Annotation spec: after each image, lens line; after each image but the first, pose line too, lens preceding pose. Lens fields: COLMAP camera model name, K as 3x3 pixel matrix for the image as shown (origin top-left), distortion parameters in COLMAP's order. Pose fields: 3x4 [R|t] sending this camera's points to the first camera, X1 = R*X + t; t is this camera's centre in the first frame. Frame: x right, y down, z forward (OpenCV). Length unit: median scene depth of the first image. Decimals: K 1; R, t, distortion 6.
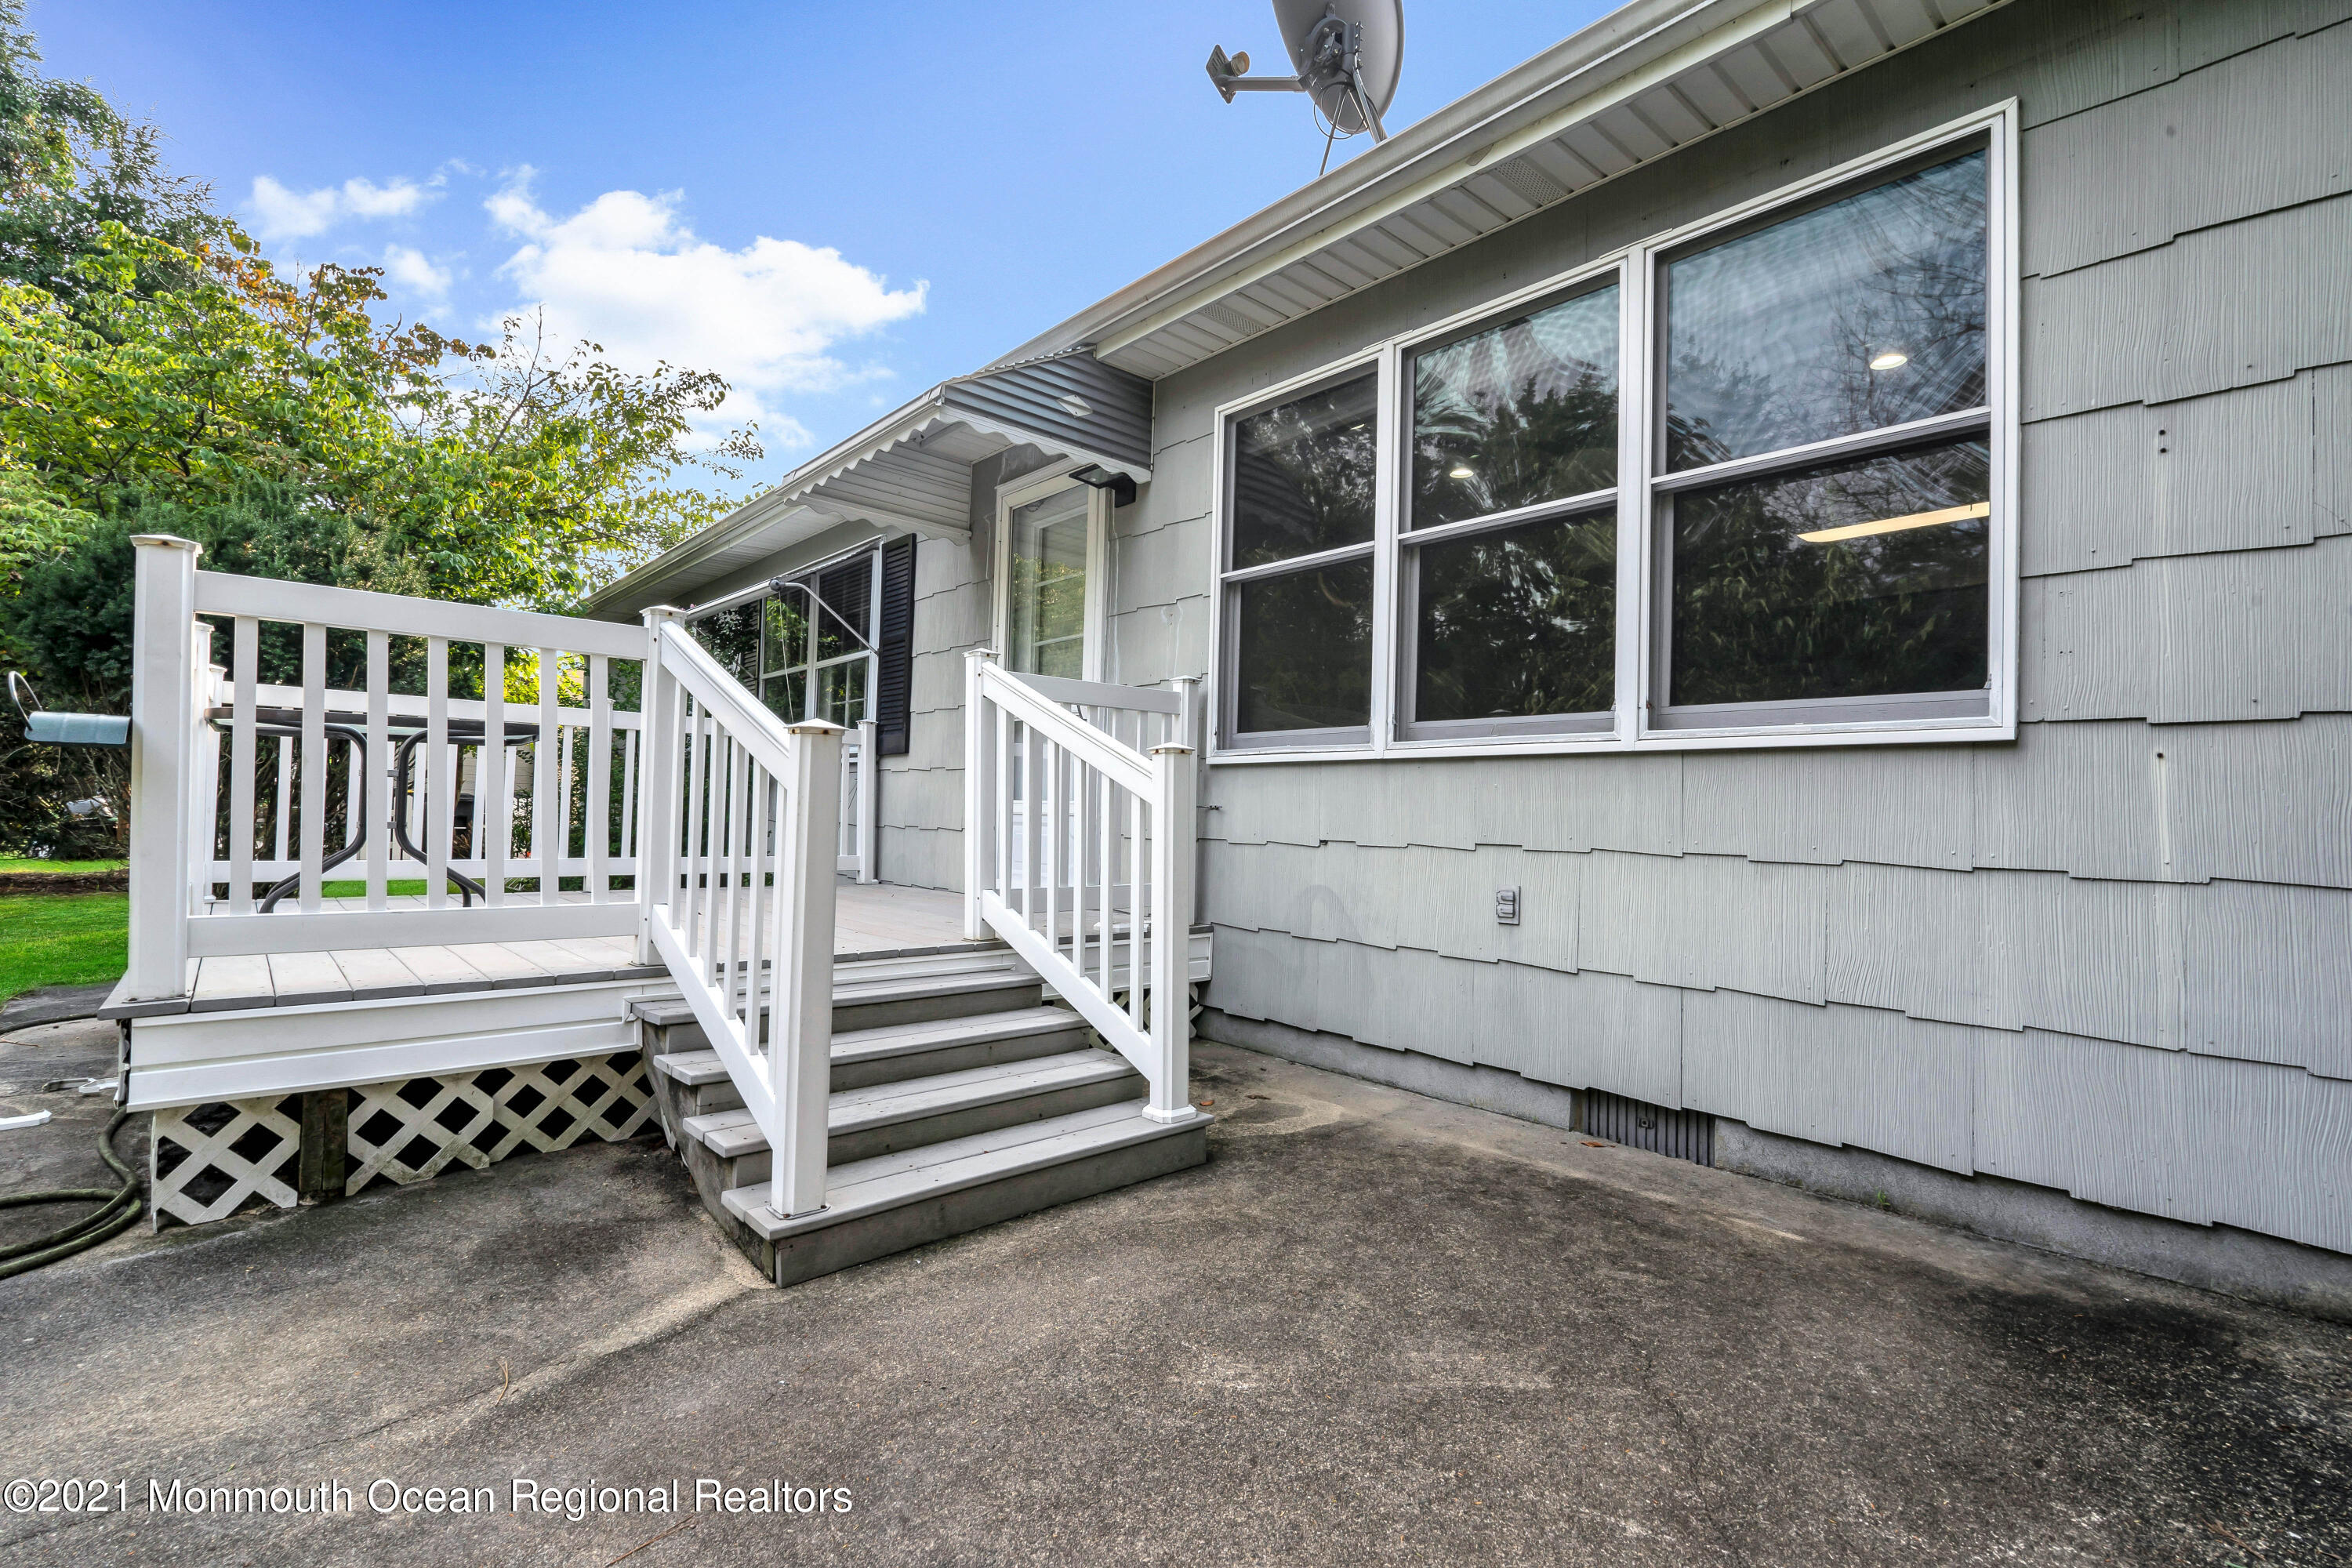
lens RADIAL K [[1064.9, 0, 1171.8], [0, 1064.9, 784.3], [0, 0, 1]] dist [-0.003407, 0.002269]
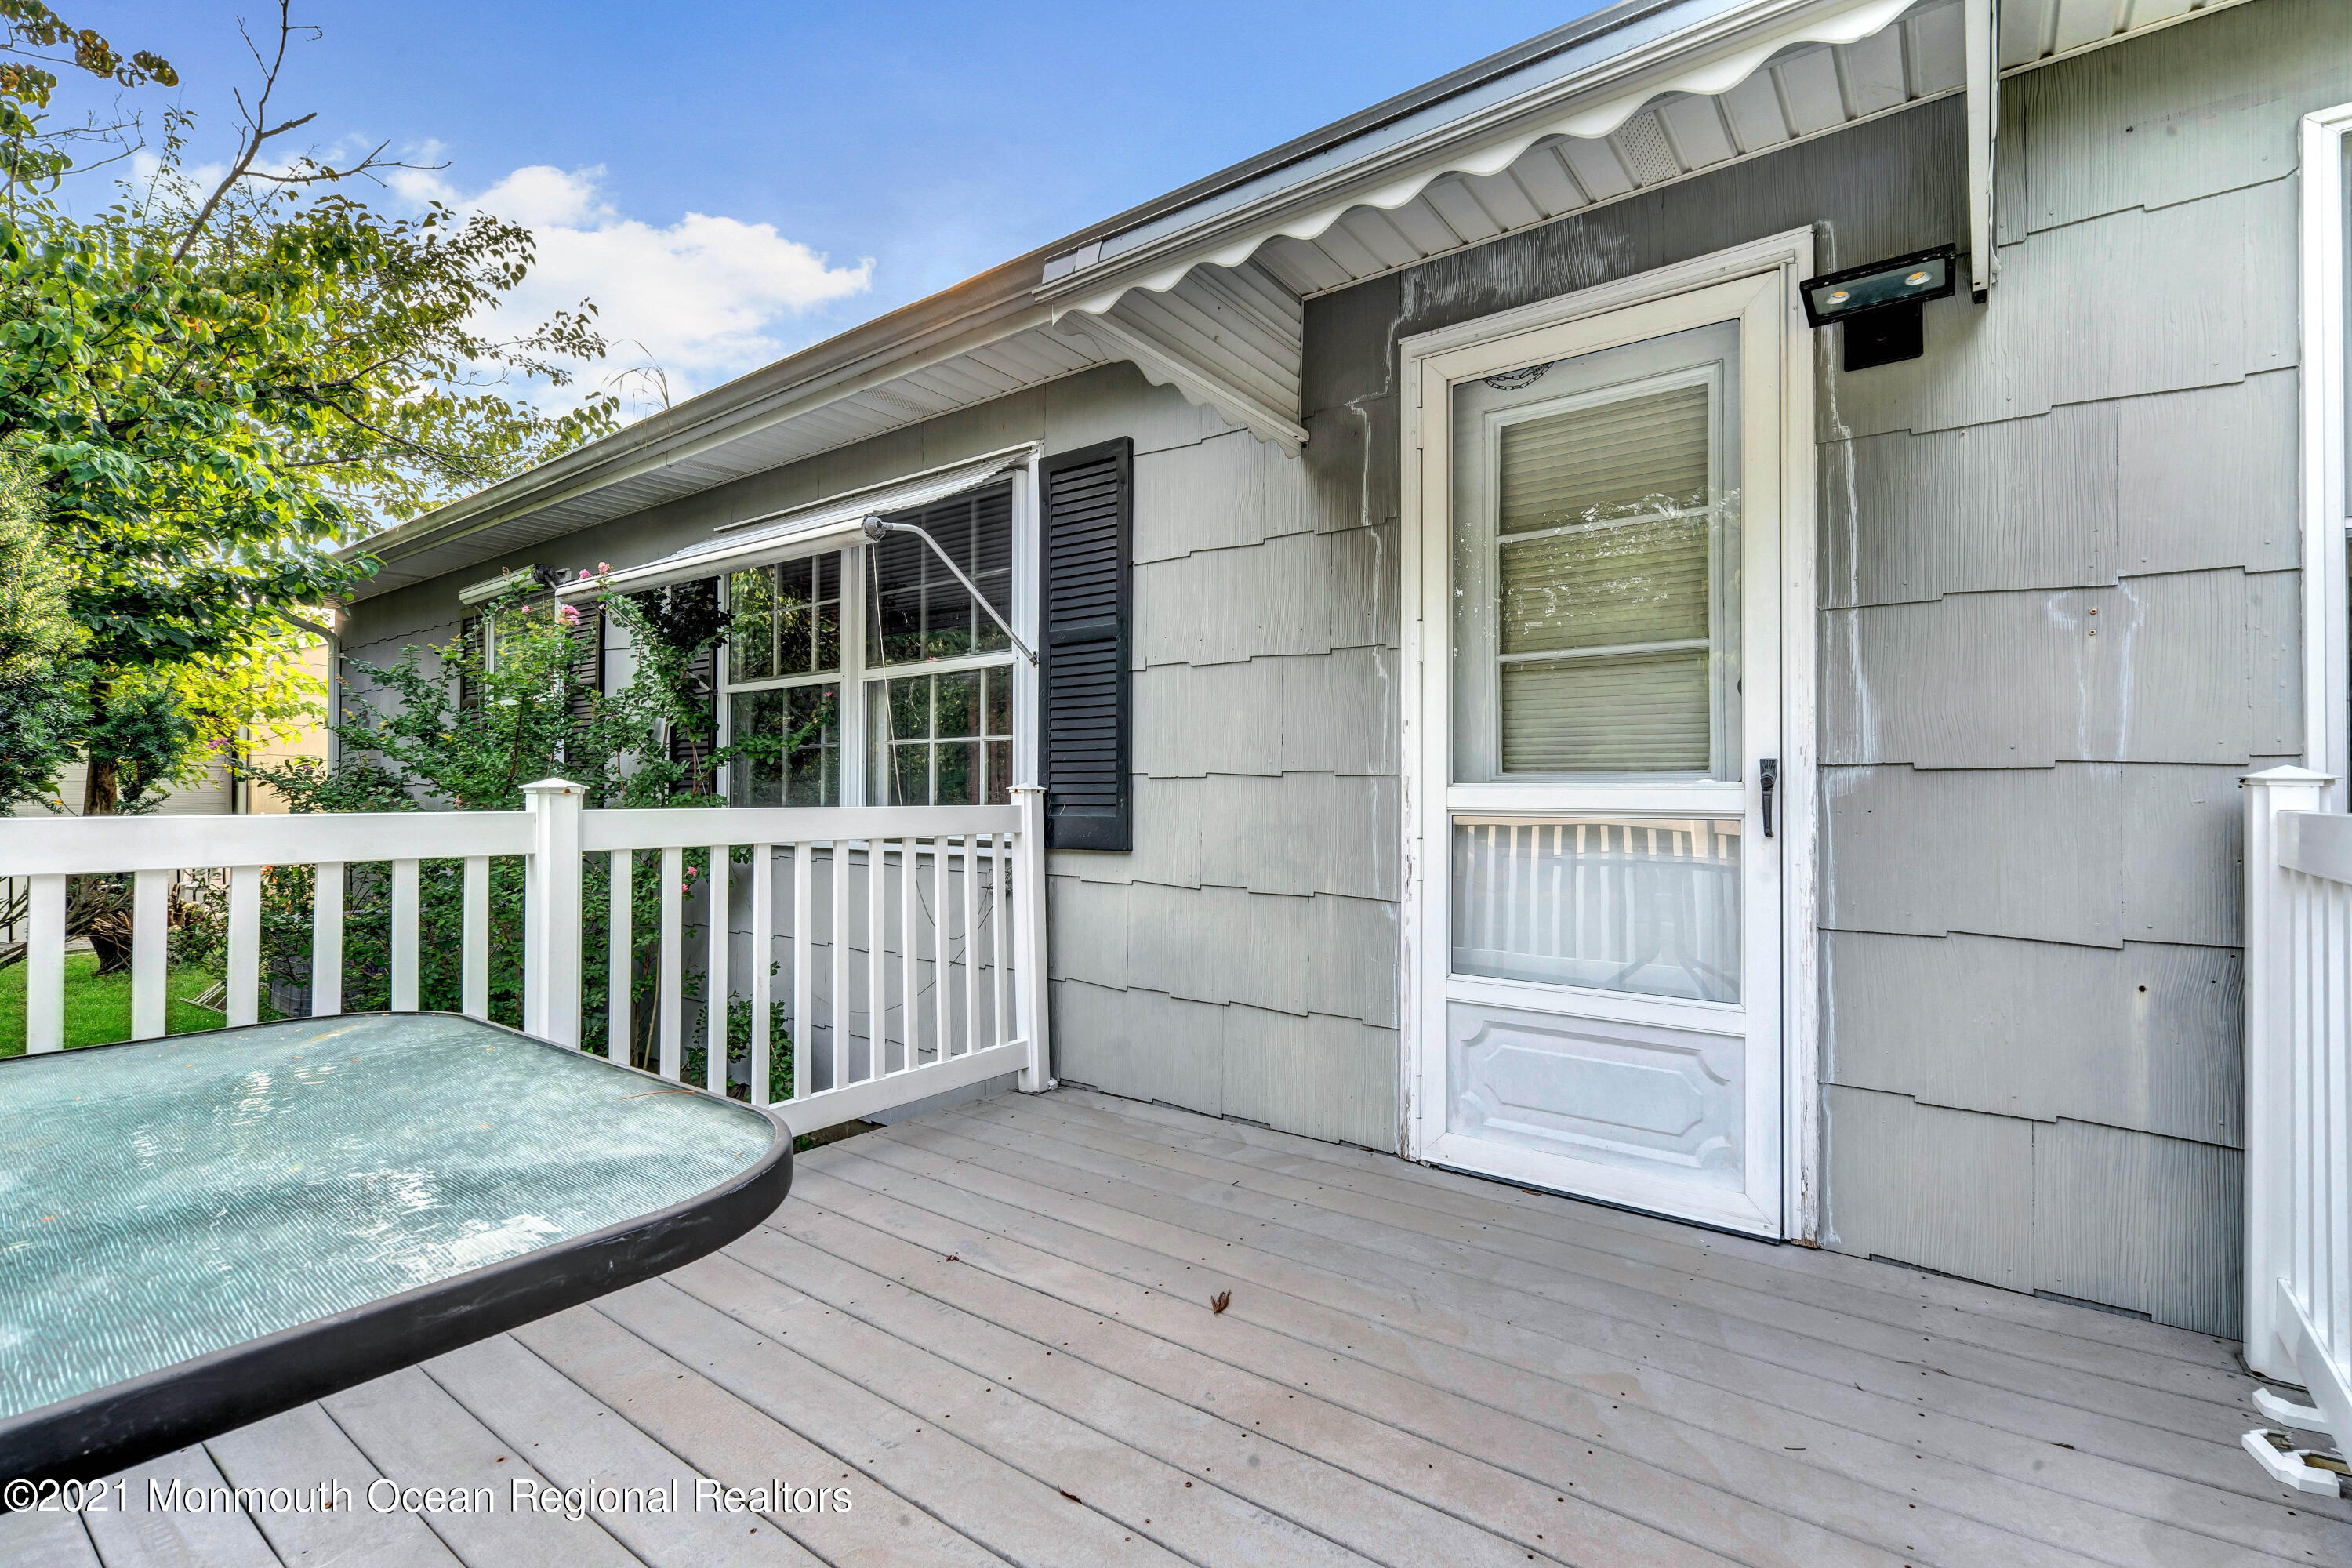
lens RADIAL K [[1064.9, 0, 1180.7], [0, 1064.9, 789.7], [0, 0, 1]] dist [-0.003407, 0.002269]
pose [[0.979102, -0.020359, 0.202350, -0.258239], [0.014247, 0.999399, 0.031616, -0.059468], [-0.202872, -0.028073, 0.978803, 0.367479]]
